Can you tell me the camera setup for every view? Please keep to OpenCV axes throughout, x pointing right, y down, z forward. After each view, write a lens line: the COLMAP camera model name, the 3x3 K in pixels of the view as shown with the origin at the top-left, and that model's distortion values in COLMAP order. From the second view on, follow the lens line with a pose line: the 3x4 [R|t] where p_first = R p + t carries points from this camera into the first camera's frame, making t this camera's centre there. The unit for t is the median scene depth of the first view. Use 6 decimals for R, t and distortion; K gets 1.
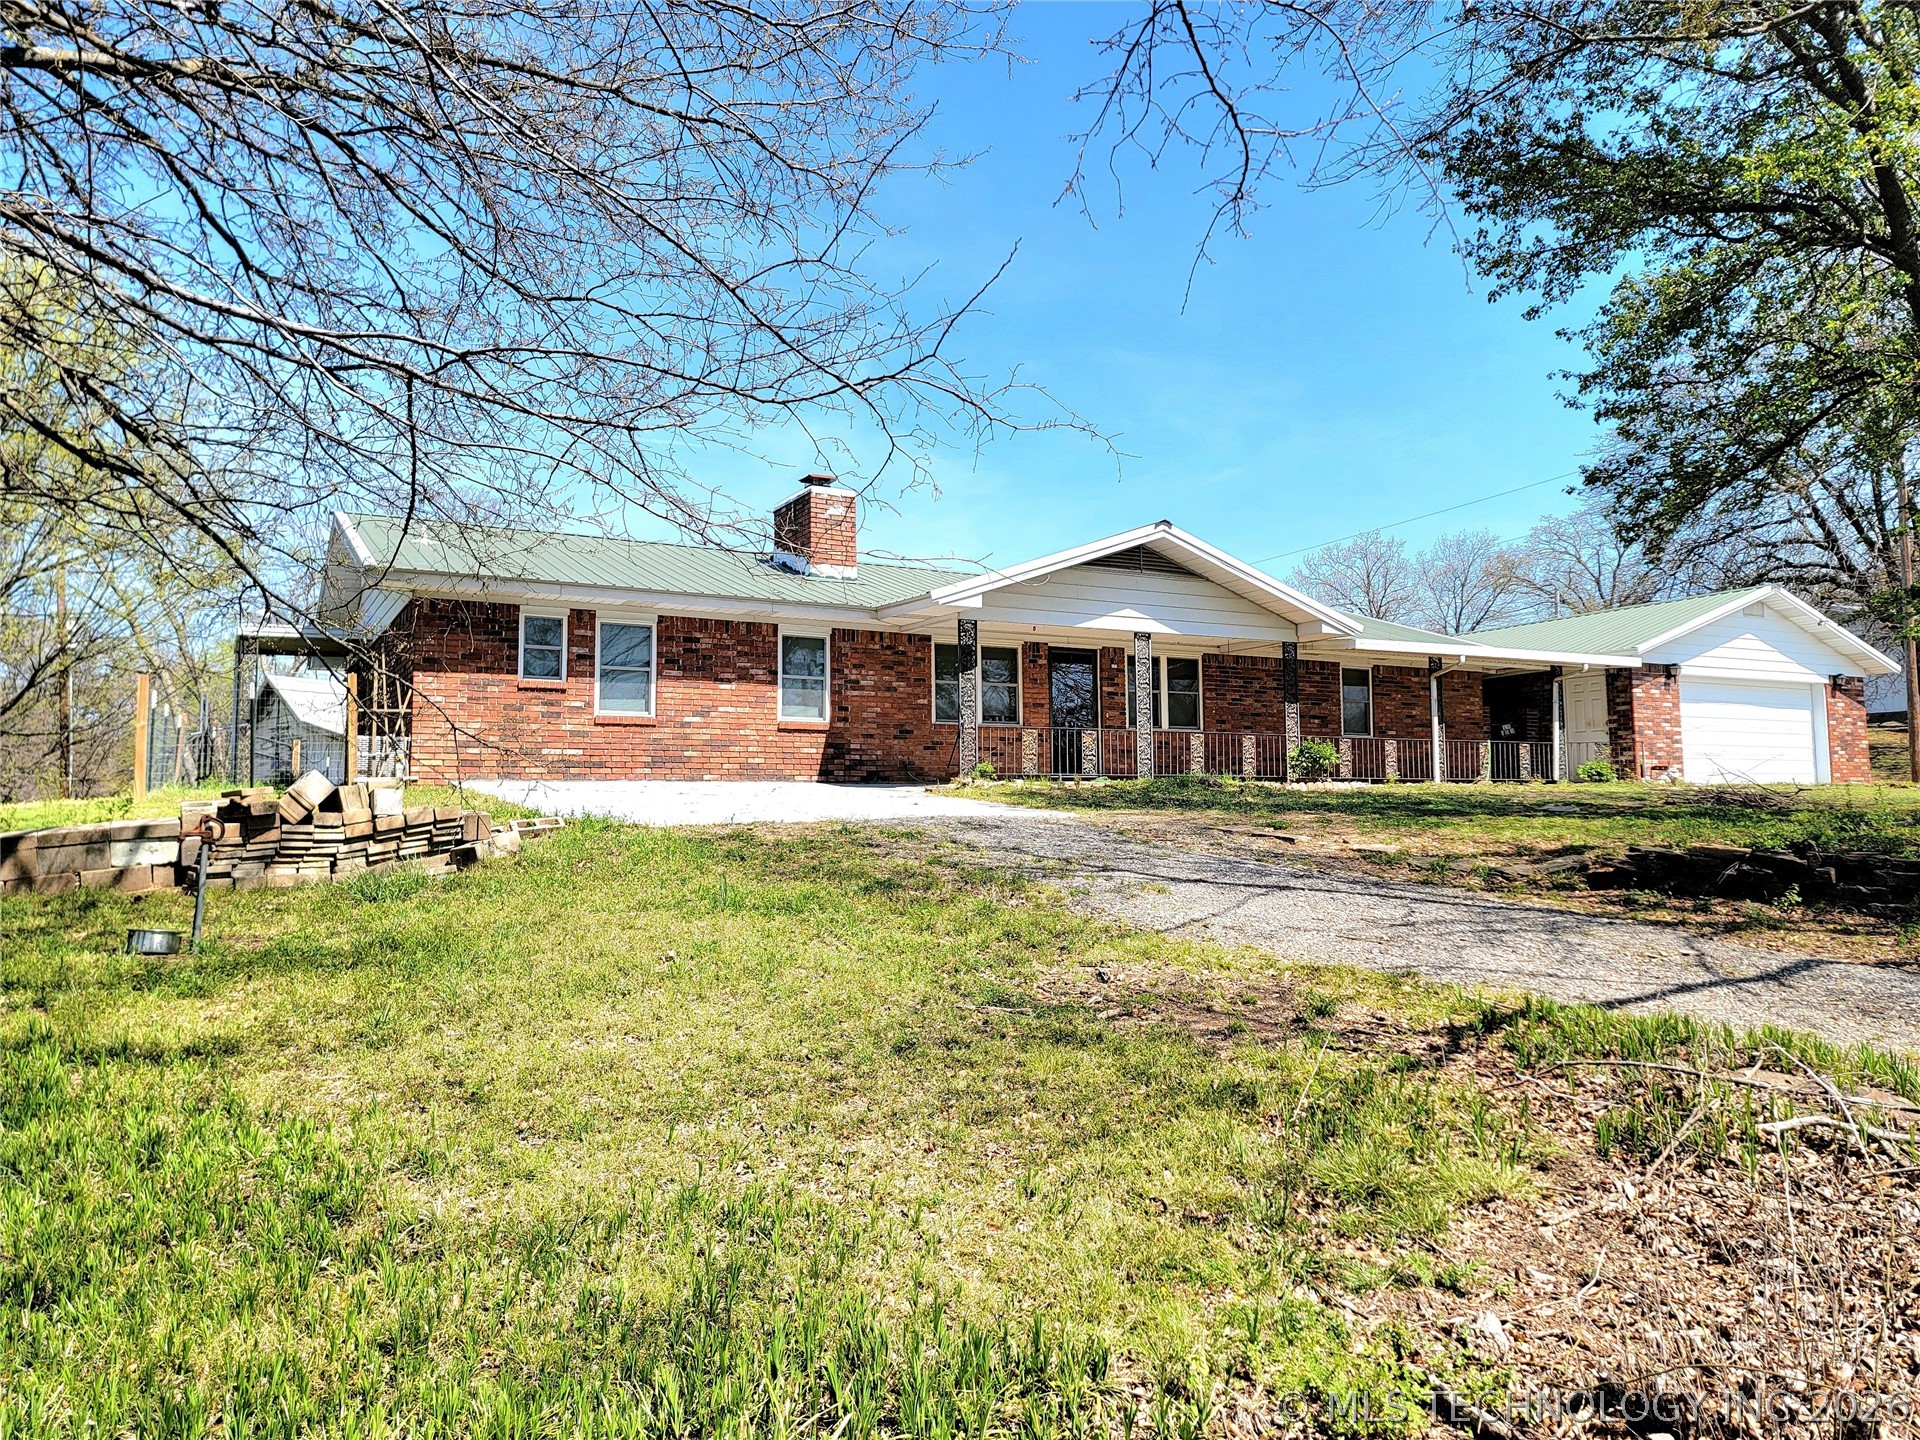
lens RADIAL K [[1422.8, 0, 957.2], [0, 1422.8, 722.2], [0, 0, 1]] dist [0.101114, -0.061360]
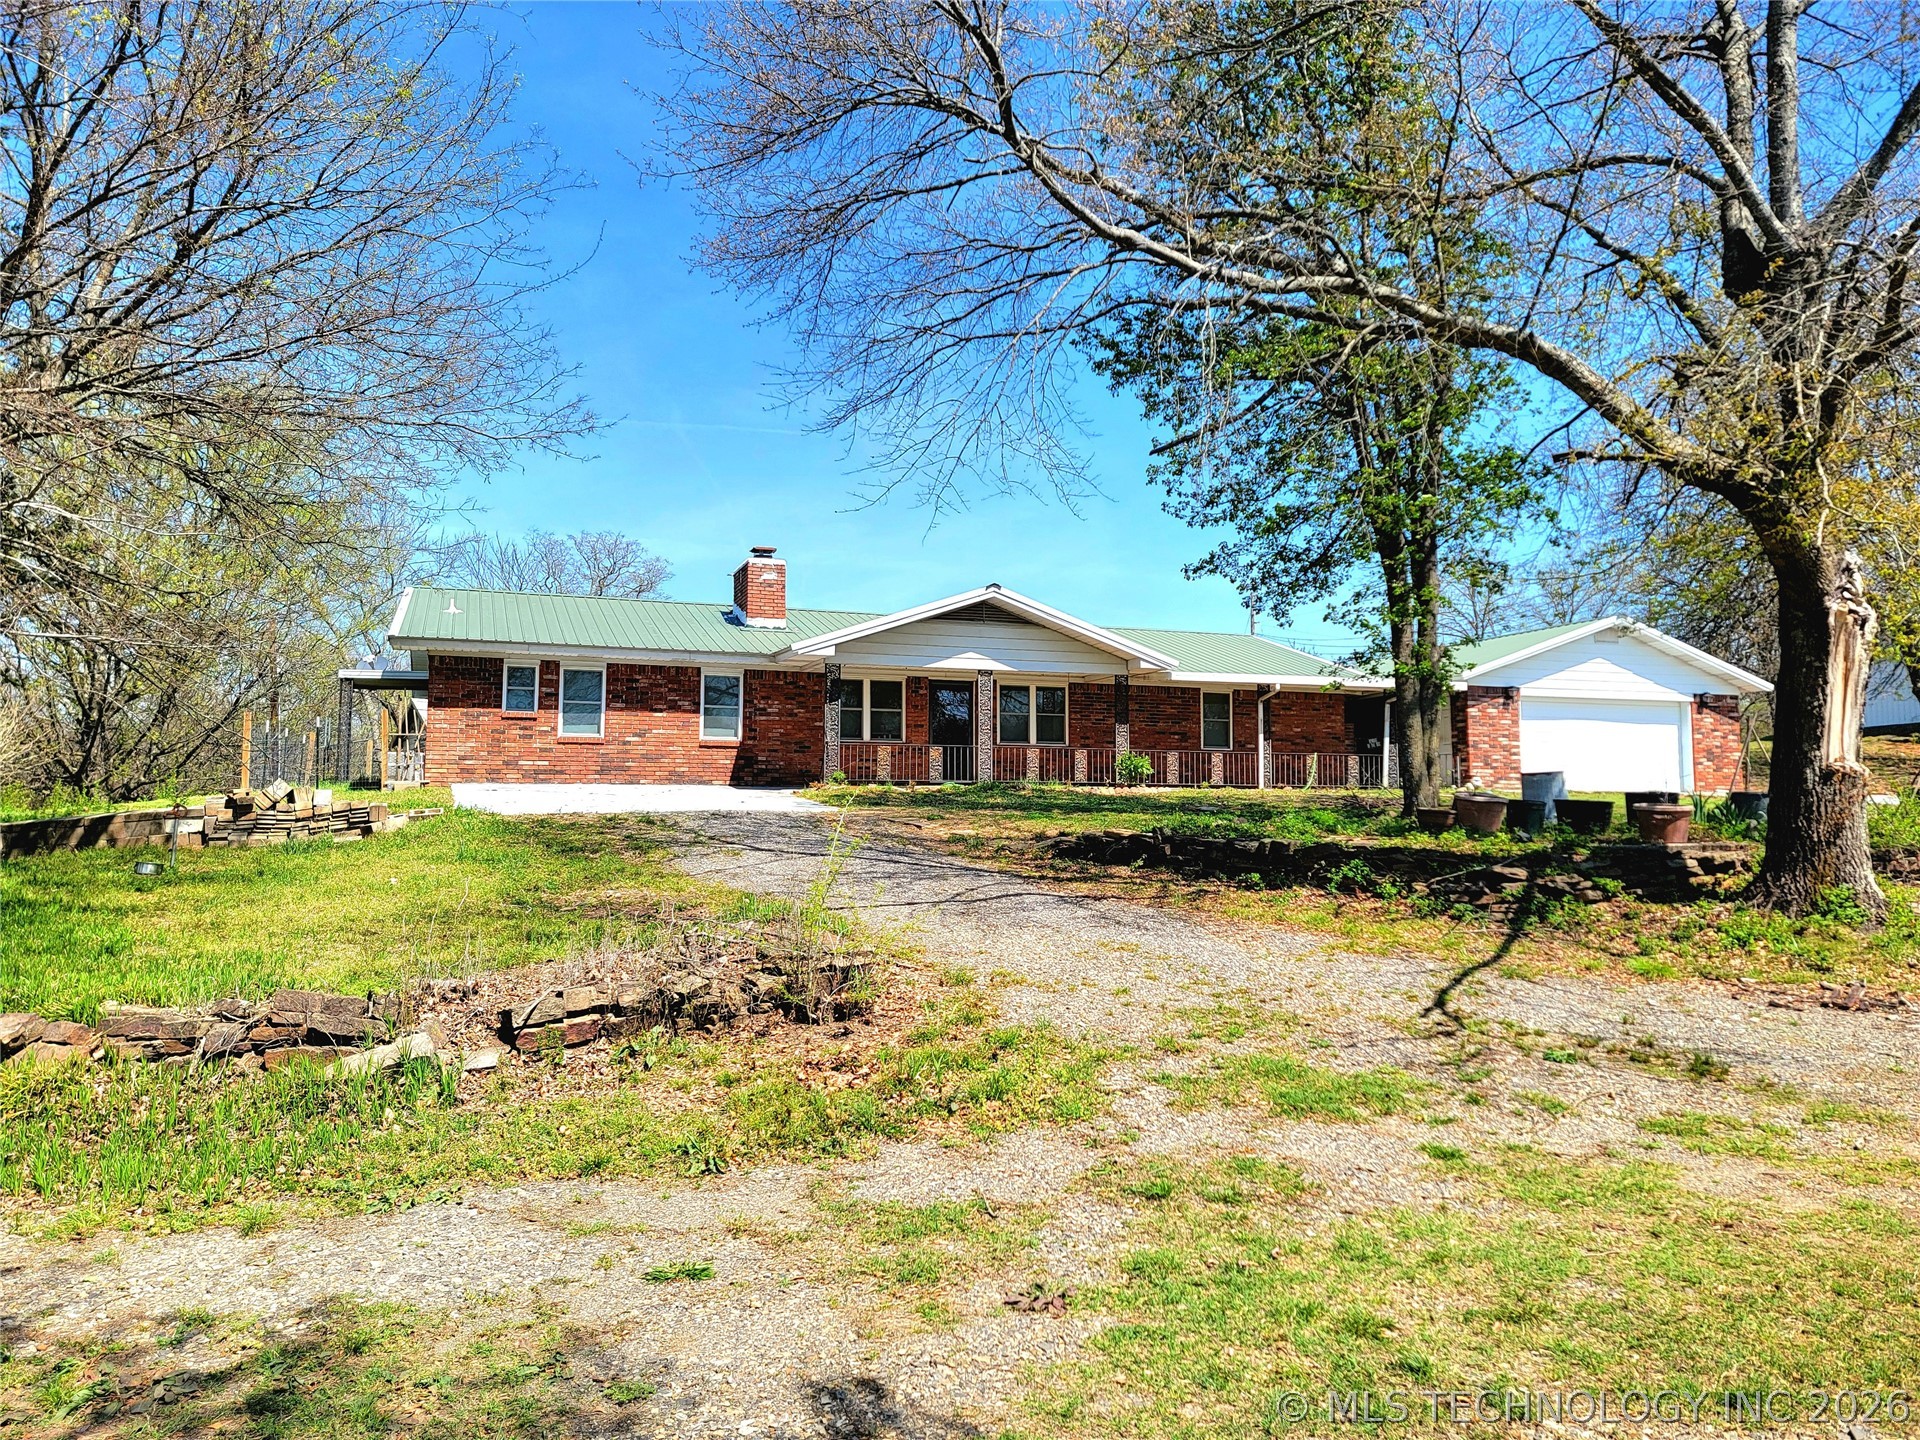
lens RADIAL K [[1422.8, 0, 949.3], [0, 1422.8, 717.5], [0, 0, 1]] dist [0.101114, -0.061360]
pose [[0.982982, -0.002388, -0.183684, 0.337966], [0.001890, 0.999994, -0.002883, -0.016702], [0.183690, 0.002487, 0.982981, -0.269014]]
